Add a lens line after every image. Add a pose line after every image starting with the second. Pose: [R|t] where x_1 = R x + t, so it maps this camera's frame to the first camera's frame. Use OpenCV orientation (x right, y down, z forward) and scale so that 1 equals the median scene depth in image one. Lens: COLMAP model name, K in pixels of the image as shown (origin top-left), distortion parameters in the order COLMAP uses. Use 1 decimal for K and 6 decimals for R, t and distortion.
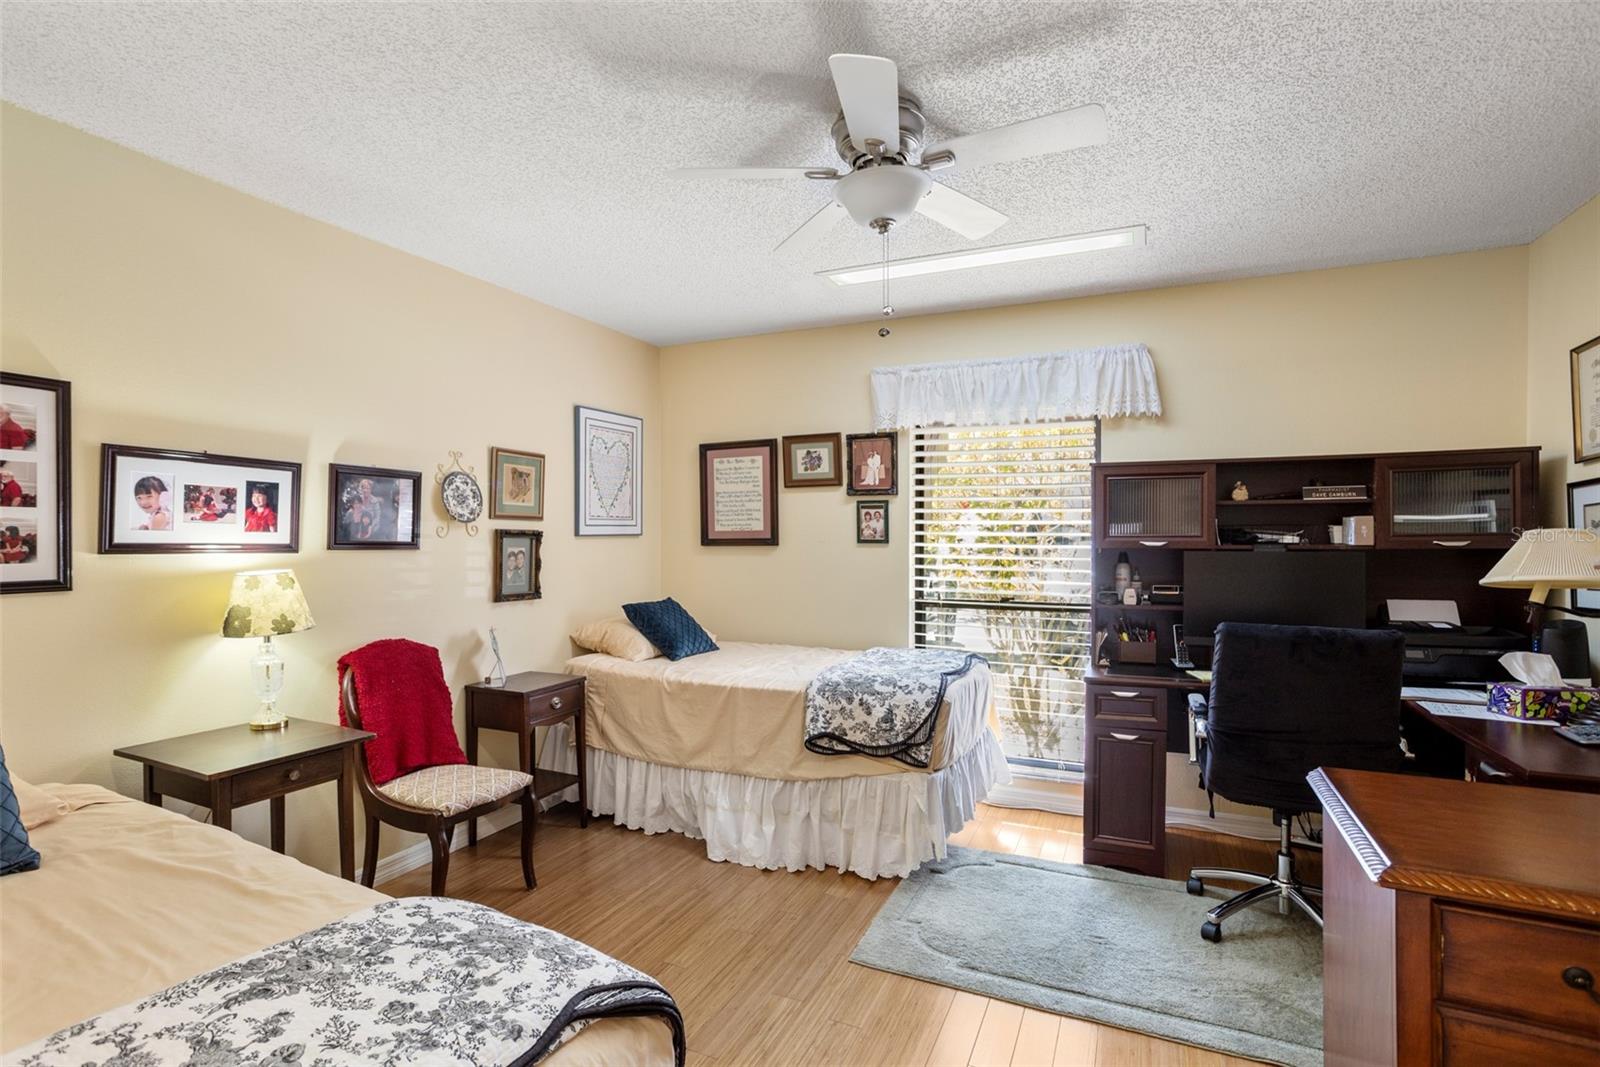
lens RADIAL K [[764.4, 0, 807.3], [0, 764.4, 536.4], [0, 0, 1]] dist [-0.047763, 0.026553]
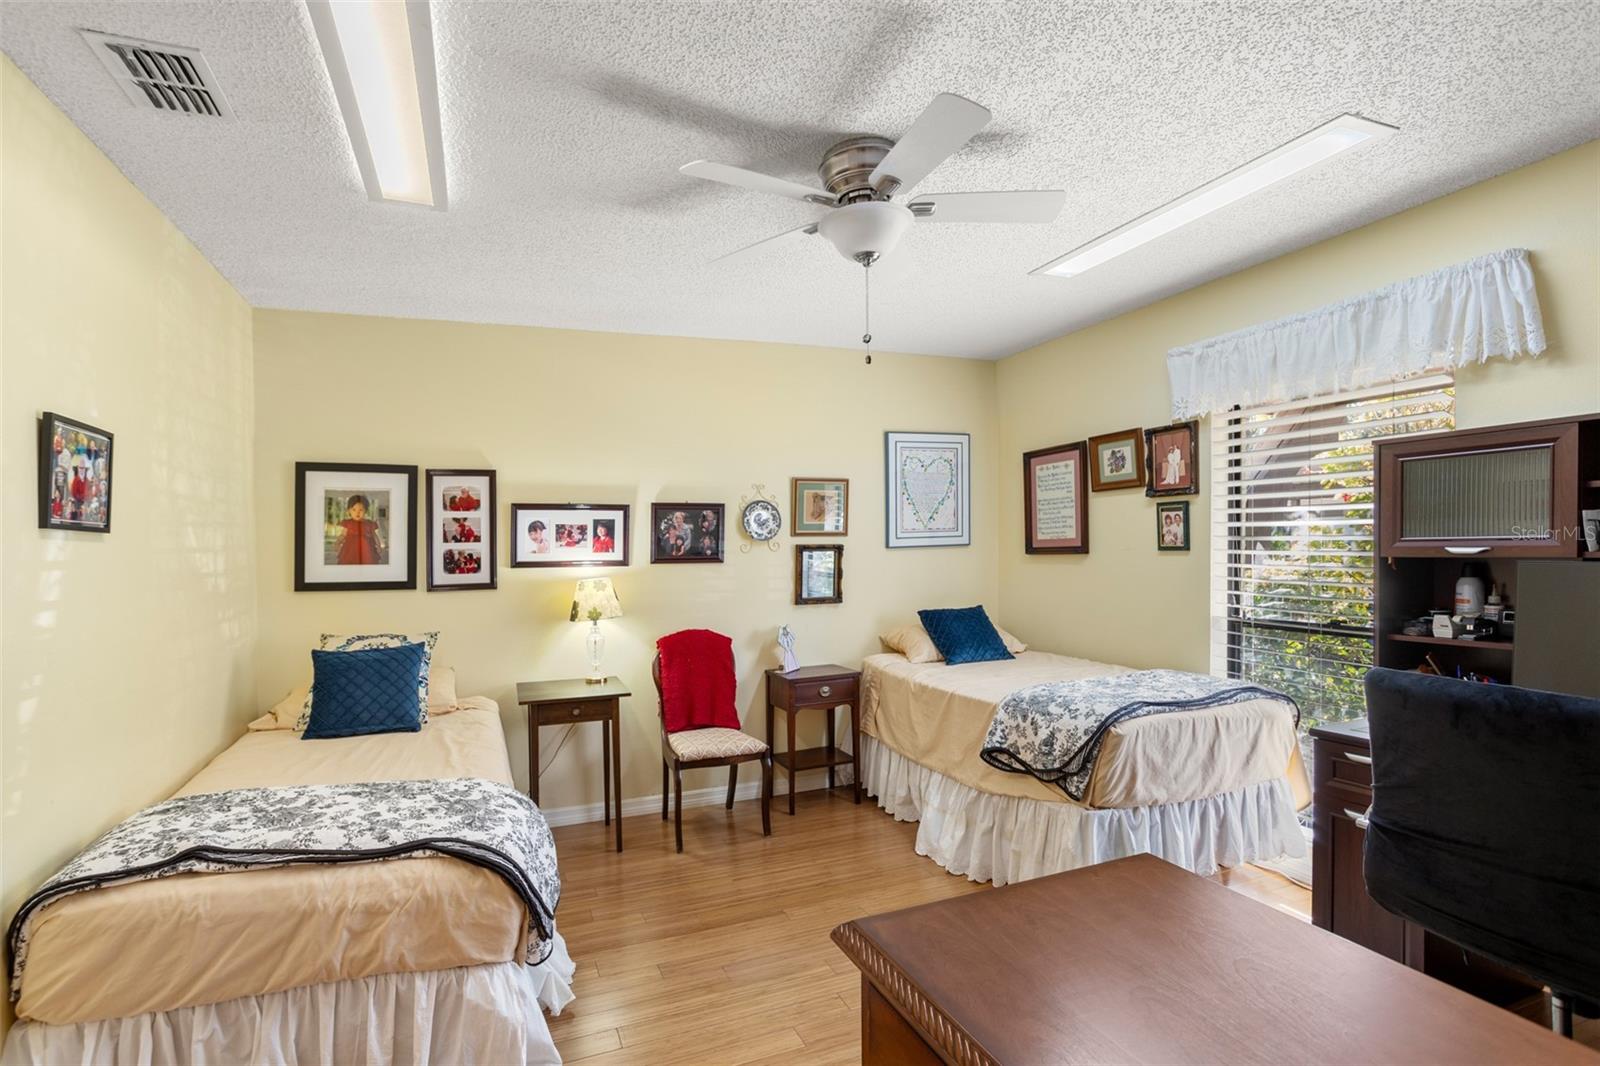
lens RADIAL K [[764.4, 0, 792.2], [0, 764.4, 543.6], [0, 0, 1]] dist [-0.047763, 0.026553]
pose [[0.744174, -0.019310, -0.667706, 0.427473], [0.022016, 0.999748, -0.004375, -0.006502], [0.667623, -0.011444, 0.744412, 0.084007]]
